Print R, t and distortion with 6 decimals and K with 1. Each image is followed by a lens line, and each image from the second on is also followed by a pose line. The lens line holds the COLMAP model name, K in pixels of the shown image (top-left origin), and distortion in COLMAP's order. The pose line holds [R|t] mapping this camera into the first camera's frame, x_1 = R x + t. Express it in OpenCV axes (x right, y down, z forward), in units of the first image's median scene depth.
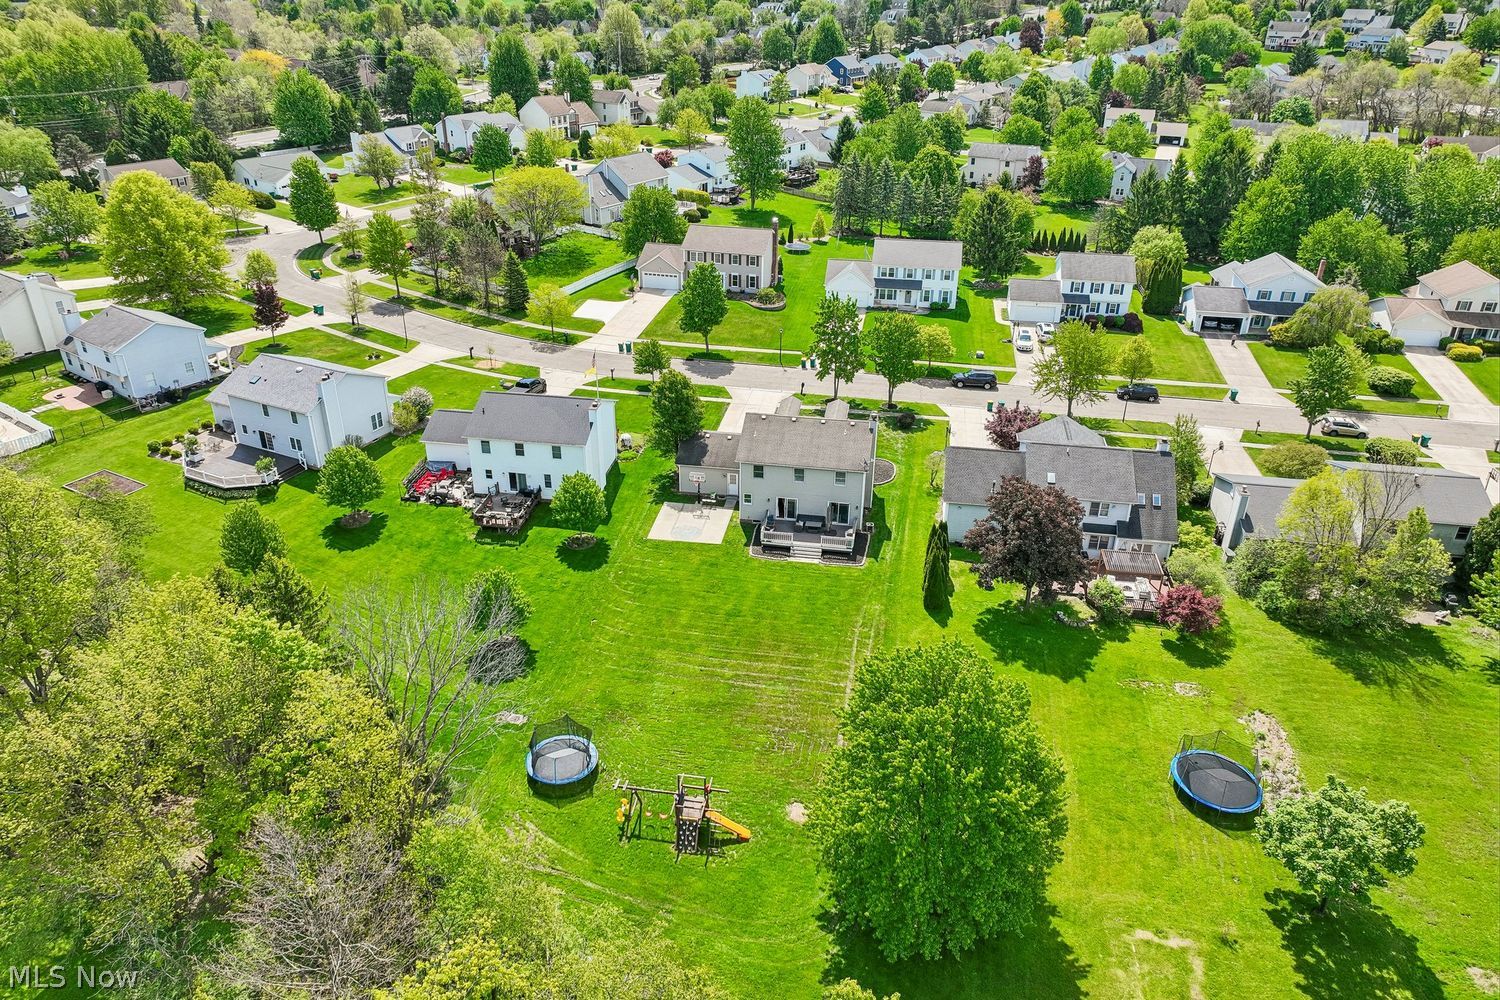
lens RADIAL K [[1059.5, 0, 750.0], [0, 1059.5, 501.6], [0, 0, 1]] dist [-0.003790, 0.024529]
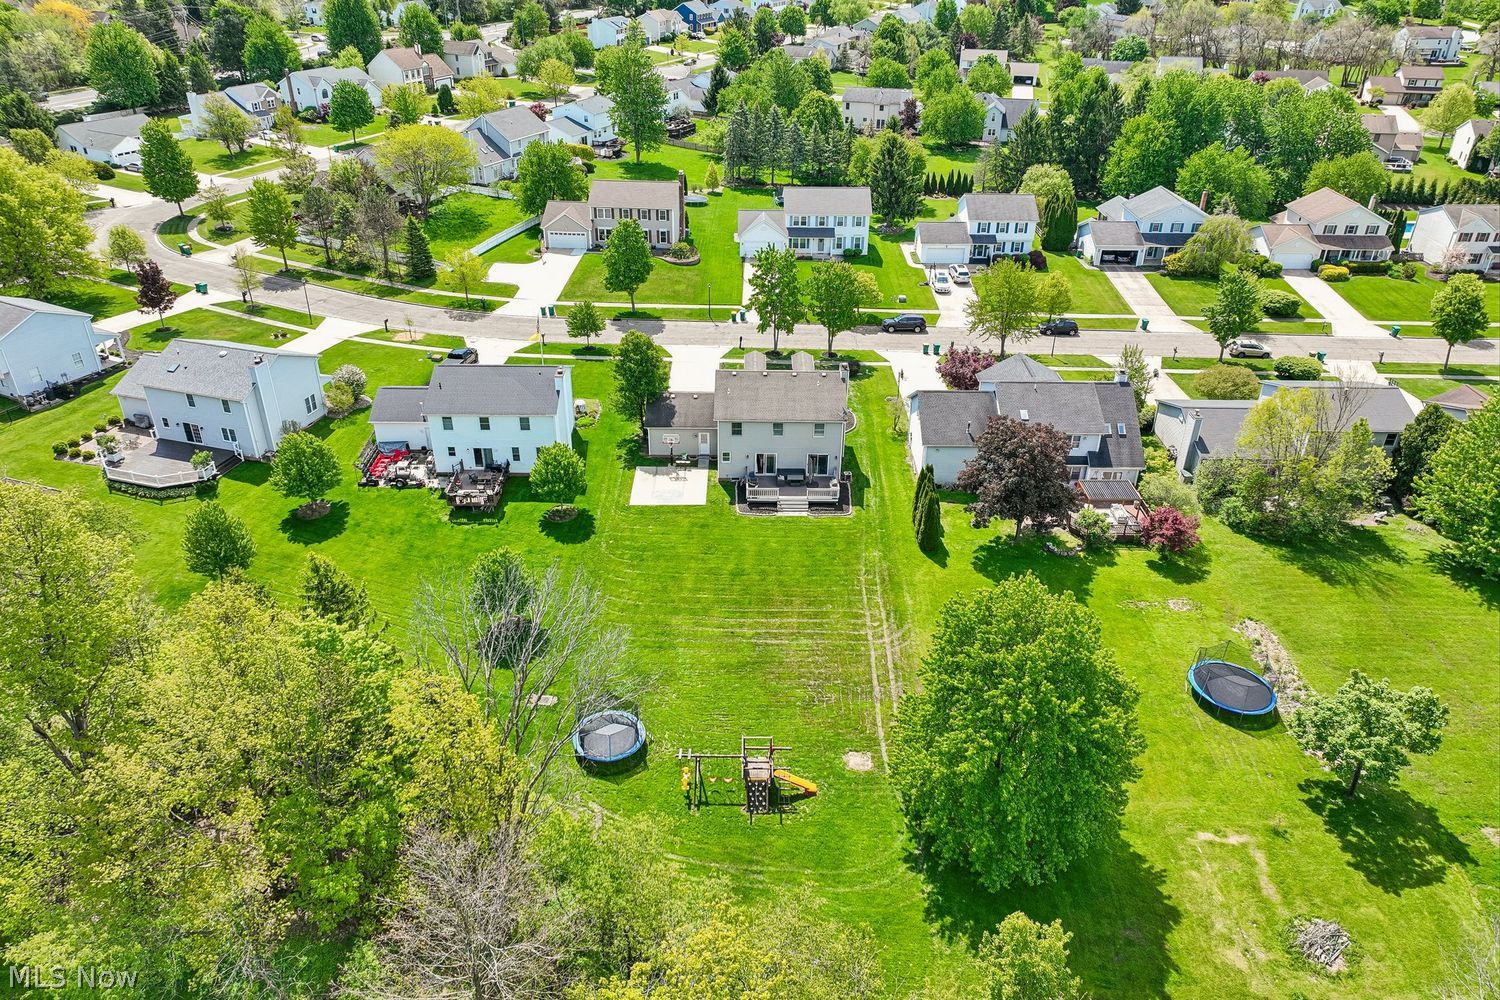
lens RADIAL K [[1059.5, 0, 749.3], [0, 1059.5, 499.9], [0, 0, 1]] dist [-0.003790, 0.024529]
pose [[0.986881, -0.080012, 0.140230, -0.117634], [0.074078, 0.996142, 0.047043, -0.007347], [-0.143453, -0.036038, 0.989001, 0.013332]]
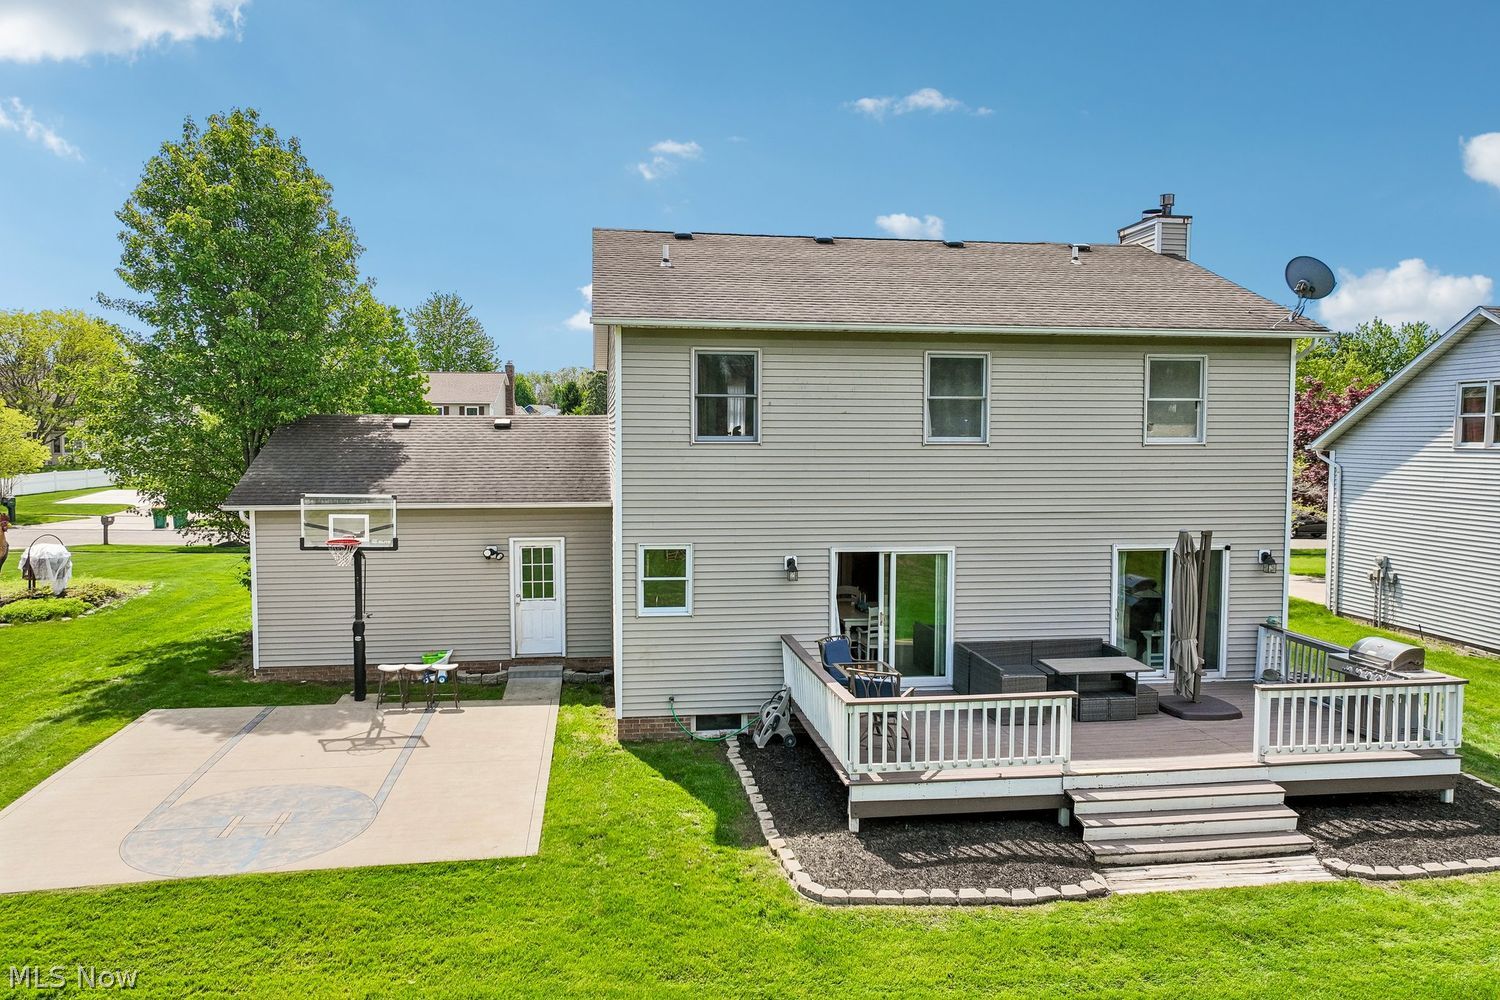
lens RADIAL K [[1059.5, 0, 738.5], [0, 1059.5, 499.0], [0, 0, 1]] dist [-0.003790, 0.024529]
pose [[0.959197, -0.035608, 0.280488, -0.035571], [0.146887, 0.910416, -0.386738, 0.049993], [-0.241590, 0.412158, 0.878499, 0.807670]]
